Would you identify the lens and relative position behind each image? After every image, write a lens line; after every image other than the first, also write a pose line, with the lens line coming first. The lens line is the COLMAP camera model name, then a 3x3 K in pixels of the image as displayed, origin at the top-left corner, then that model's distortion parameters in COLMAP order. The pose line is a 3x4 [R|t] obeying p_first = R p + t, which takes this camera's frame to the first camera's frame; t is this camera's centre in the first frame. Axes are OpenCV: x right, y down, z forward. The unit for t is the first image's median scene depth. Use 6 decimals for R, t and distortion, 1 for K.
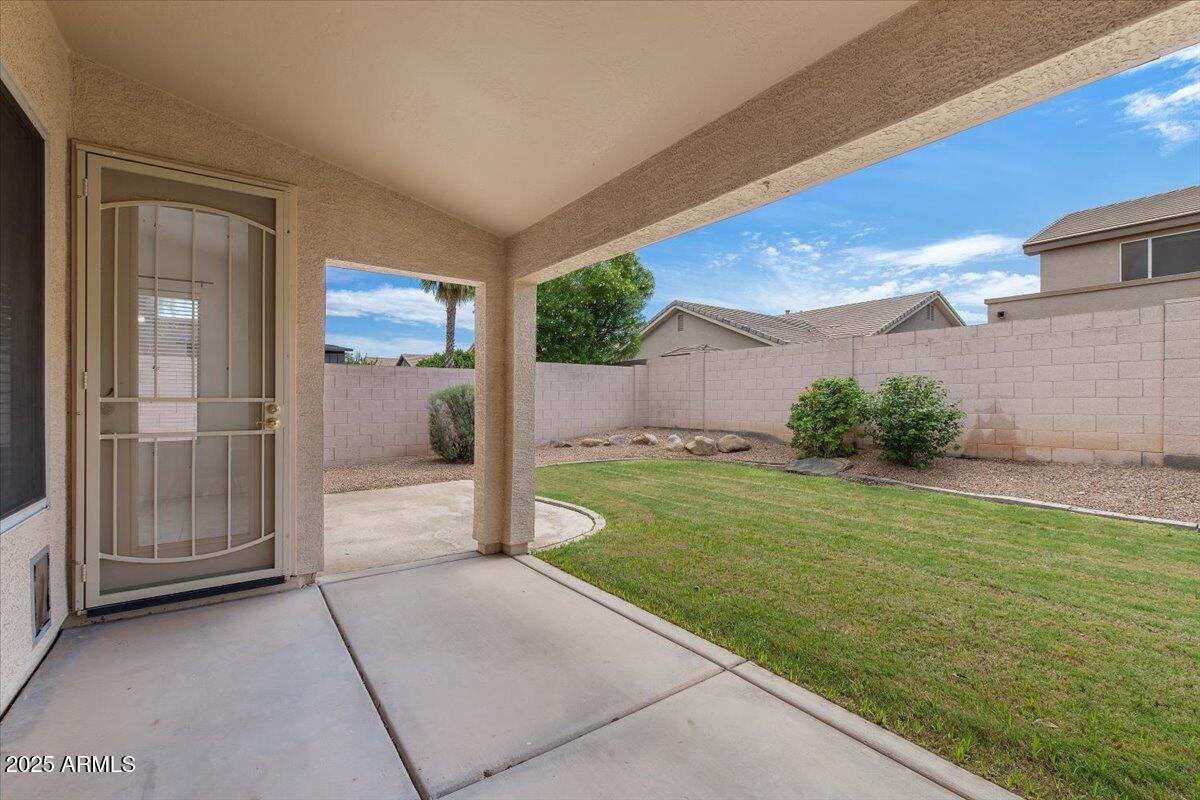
lens RADIAL K [[519.9, 0, 594.1], [0, 519.9, 401.4], [0, 0, 1]] dist [-0.000696, -0.000005]
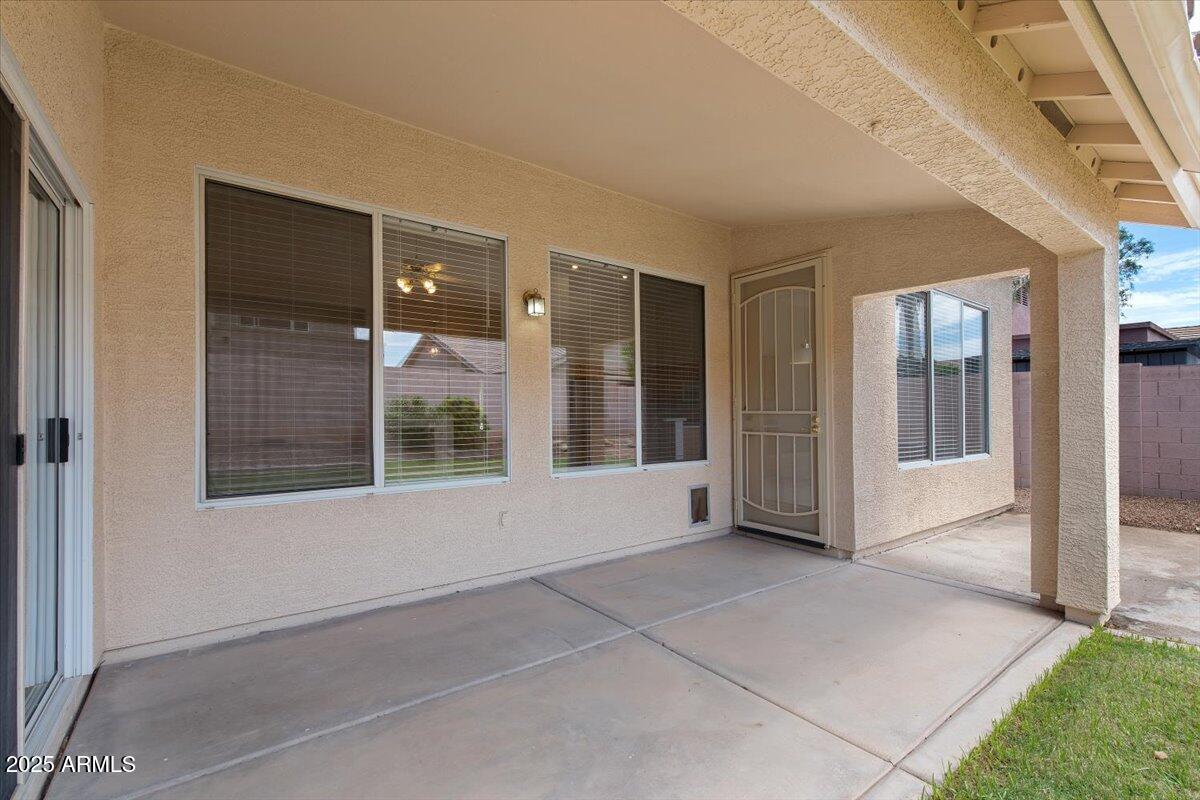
lens RADIAL K [[519.9, 0, 594.1], [0, 519.9, 401.4], [0, 0, 1]] dist [-0.000696, -0.000005]
pose [[0.026744, -0.011991, -0.999570, 0.739881], [0.003461, 0.999923, -0.011902, -0.016984], [0.999636, -0.003141, 0.026784, 0.379714]]
